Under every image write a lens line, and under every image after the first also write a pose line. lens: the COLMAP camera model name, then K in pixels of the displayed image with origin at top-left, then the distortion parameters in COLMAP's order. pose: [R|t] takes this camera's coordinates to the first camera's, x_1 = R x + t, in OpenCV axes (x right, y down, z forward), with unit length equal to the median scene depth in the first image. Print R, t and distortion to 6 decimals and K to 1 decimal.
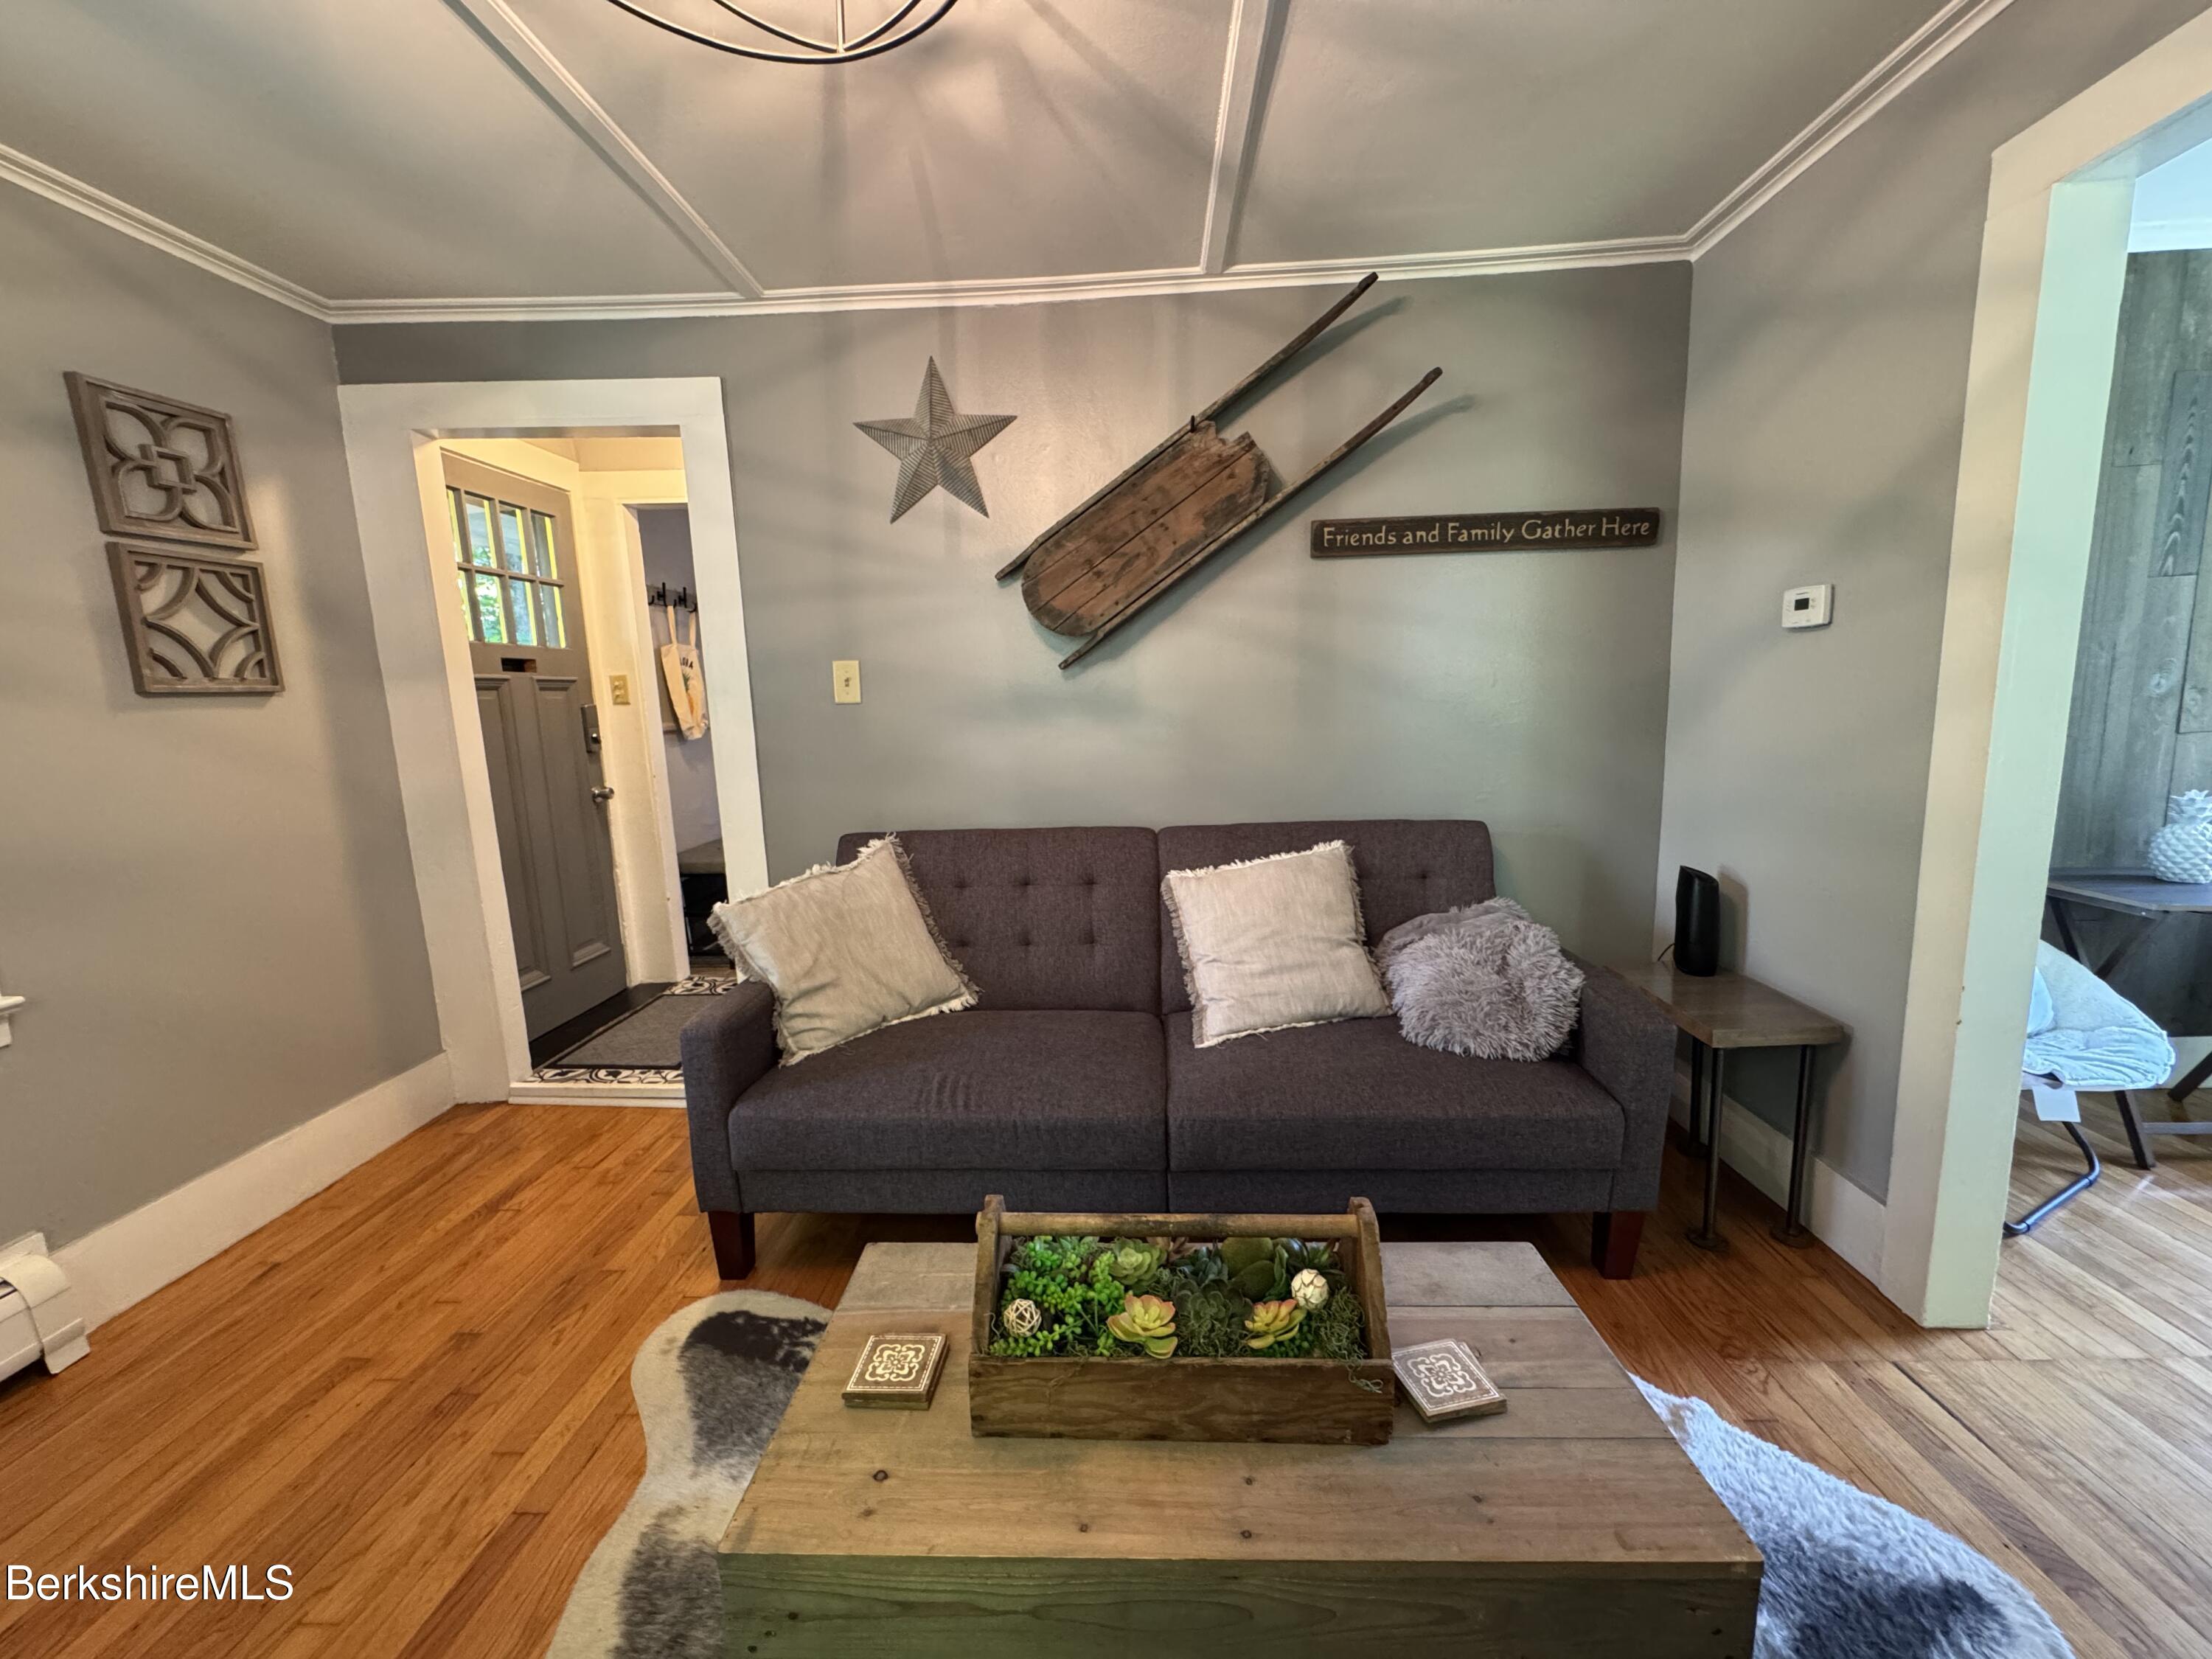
lens RADIAL K [[878.2, 0, 1106.0], [0, 878.2, 829.5], [0, 0, 1]] dist [-0.002098, -0.000130]
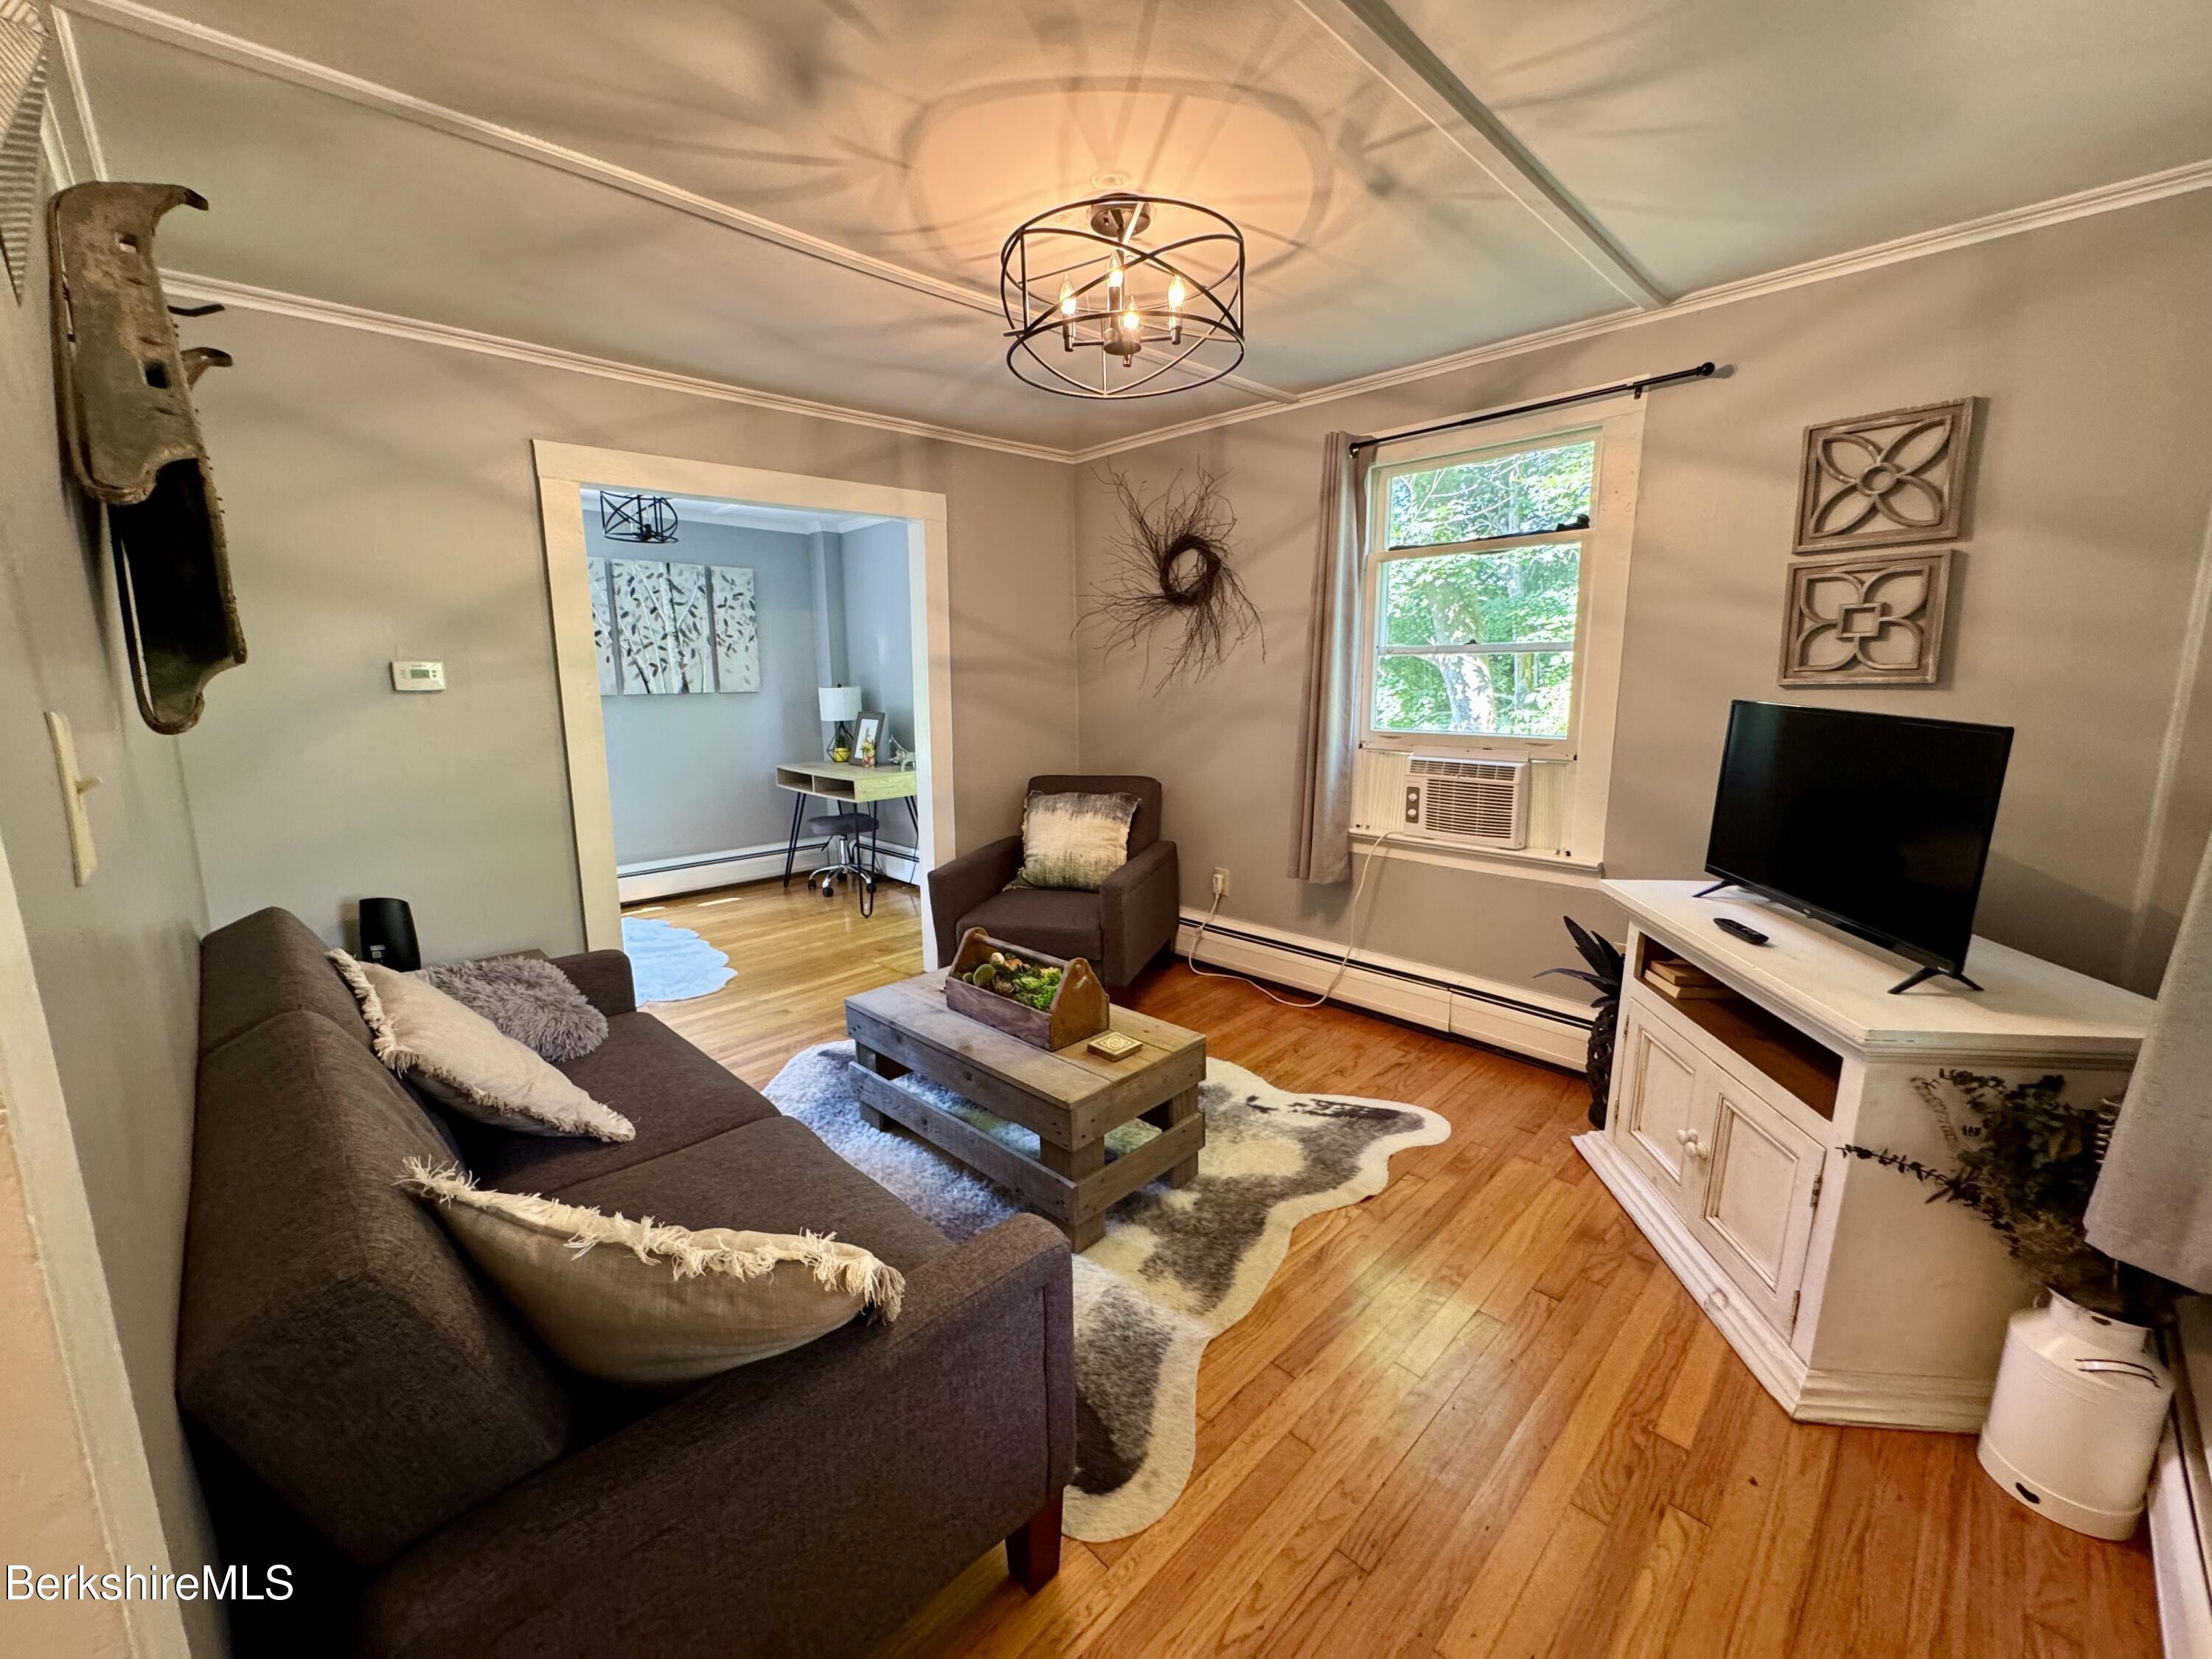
lens RADIAL K [[878.2, 0, 1106.0], [0, 878.2, 829.5], [0, 0, 1]] dist [-0.002098, -0.000130]
pose [[-0.736371, -0.085405, 0.671166, -0.828976], [0.130993, 0.955234, 0.265272, -0.232086], [-0.663776, 0.283257, -0.692219, 1.205540]]
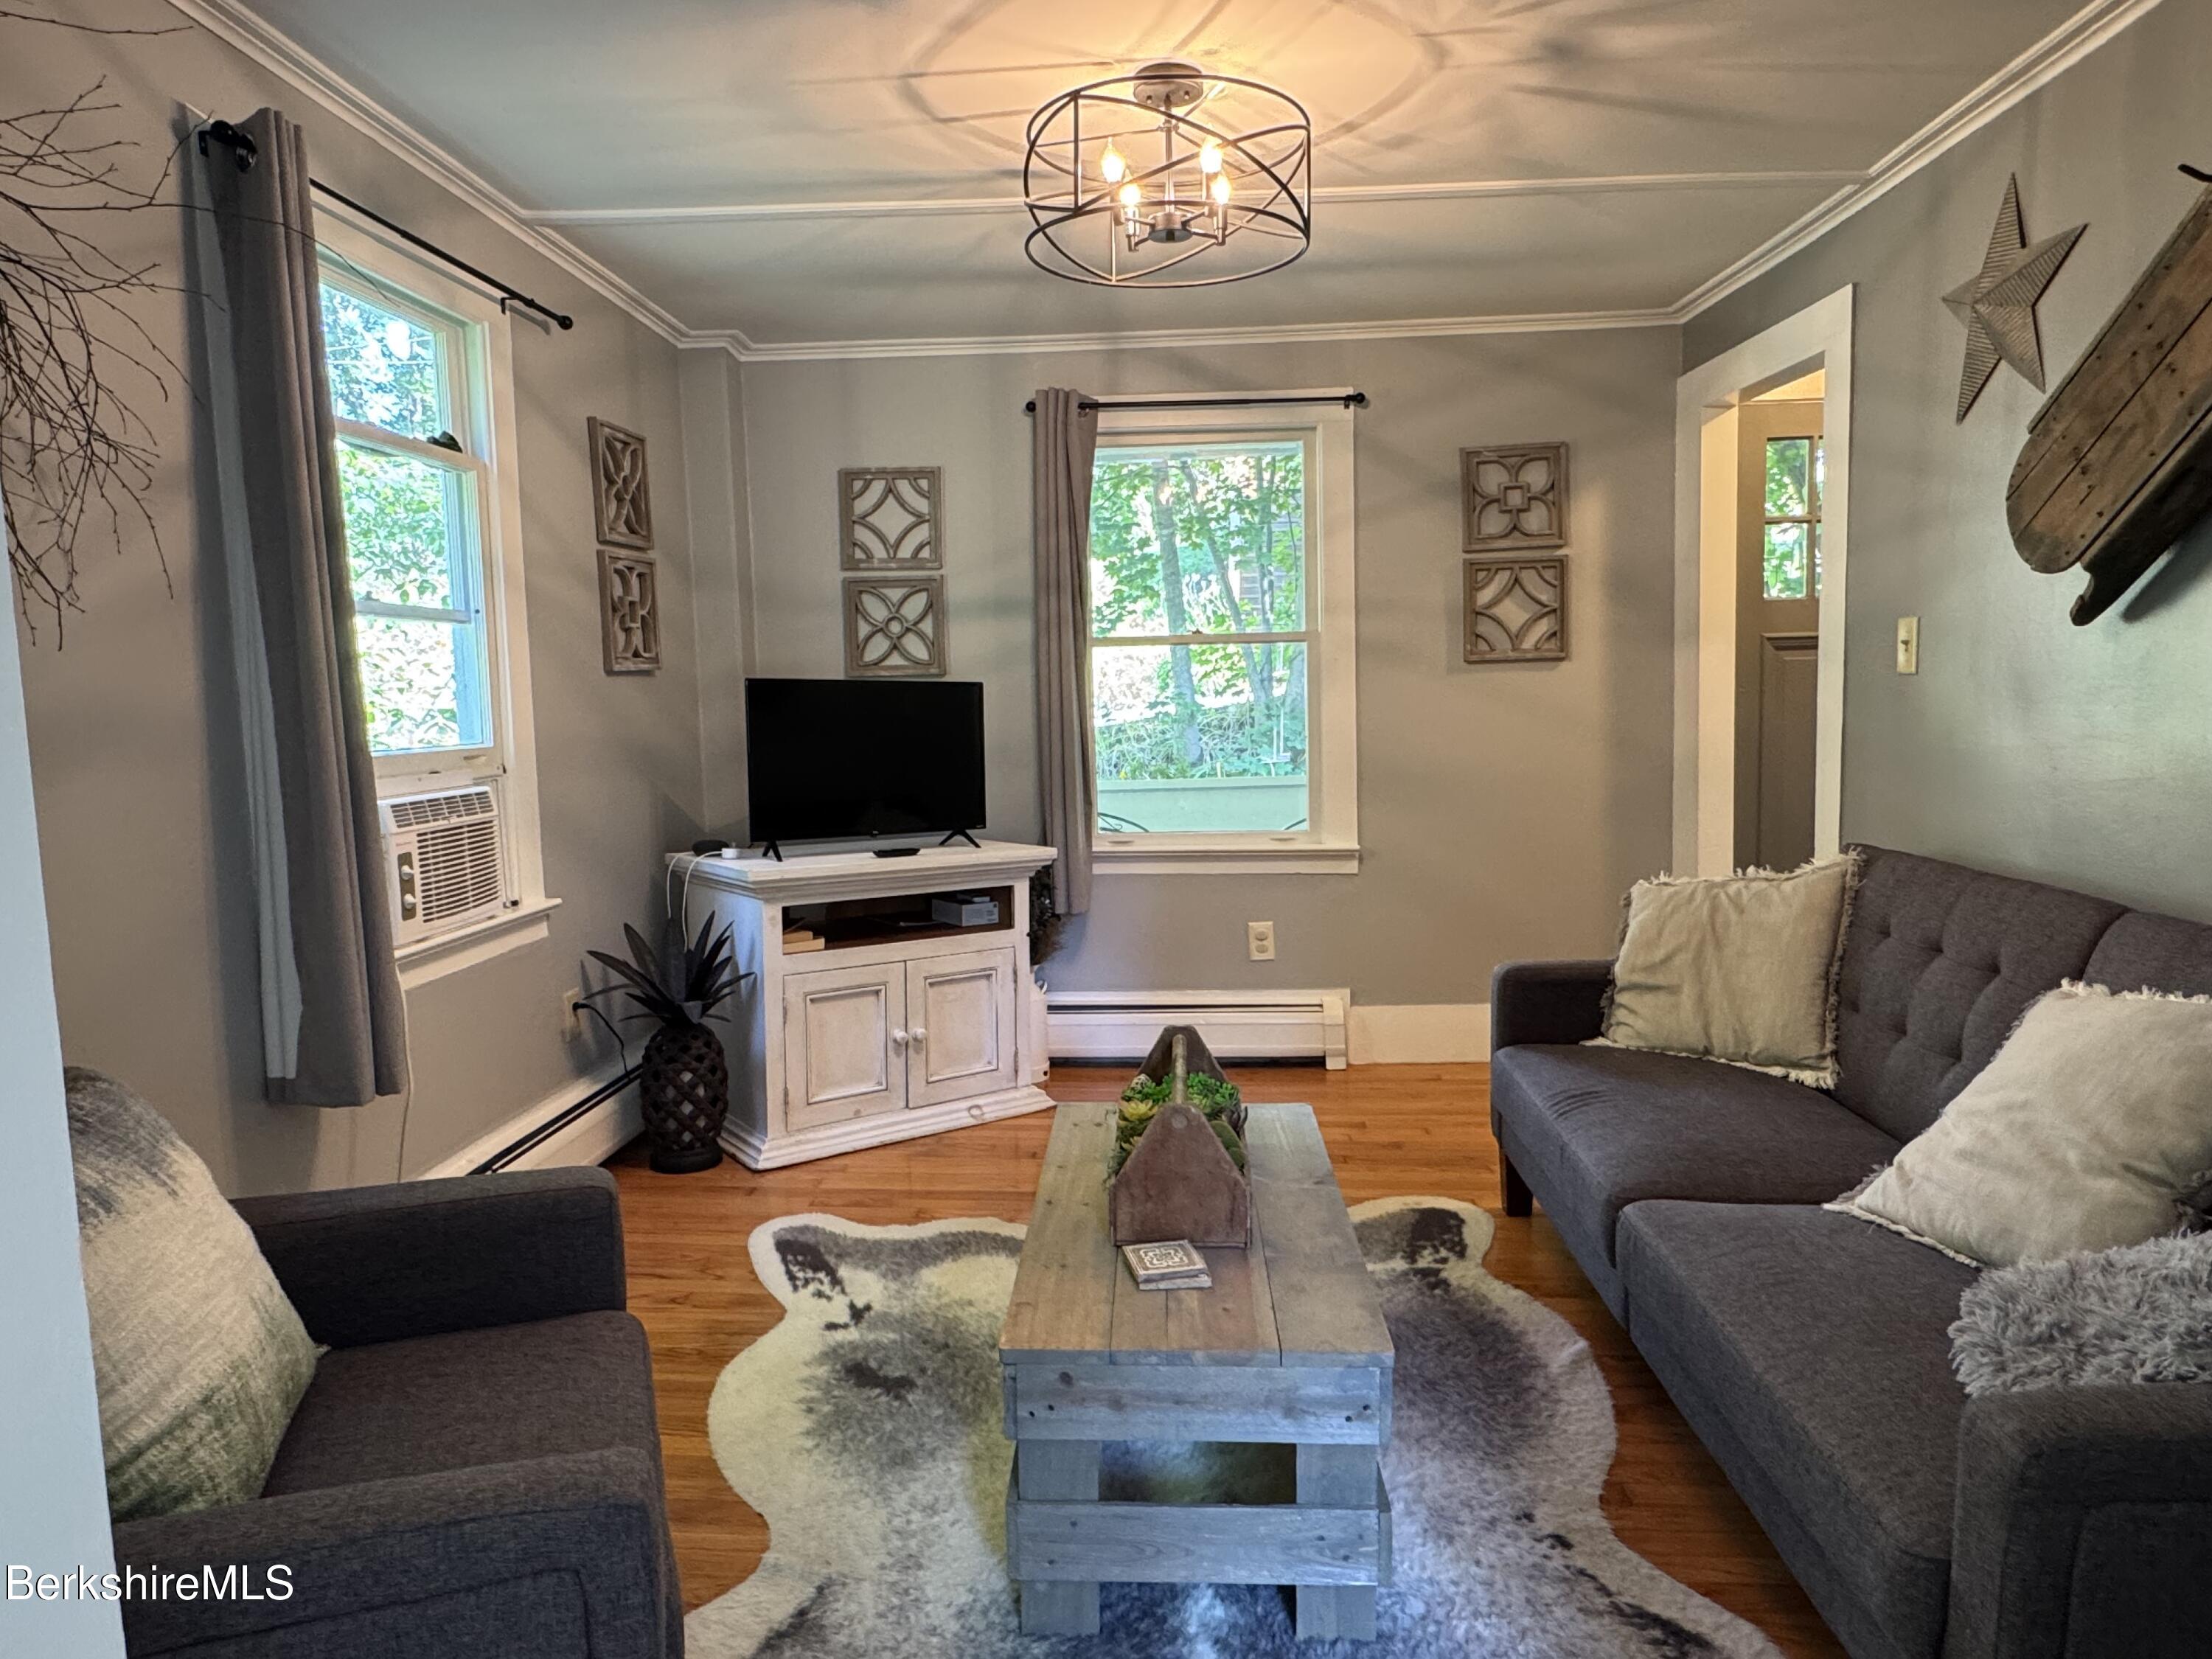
lens RADIAL K [[1361.1, 0, 1106.0], [0, 1361.1, 829.5], [0, 0, 1]] dist [-0.000933, 0.000382]
pose [[-0.011856, 0.132235, -0.991148, 1.090870], [-0.124358, 0.983327, 0.132679, -0.101869], [0.992167, 0.124831, 0.004786, 0.415472]]
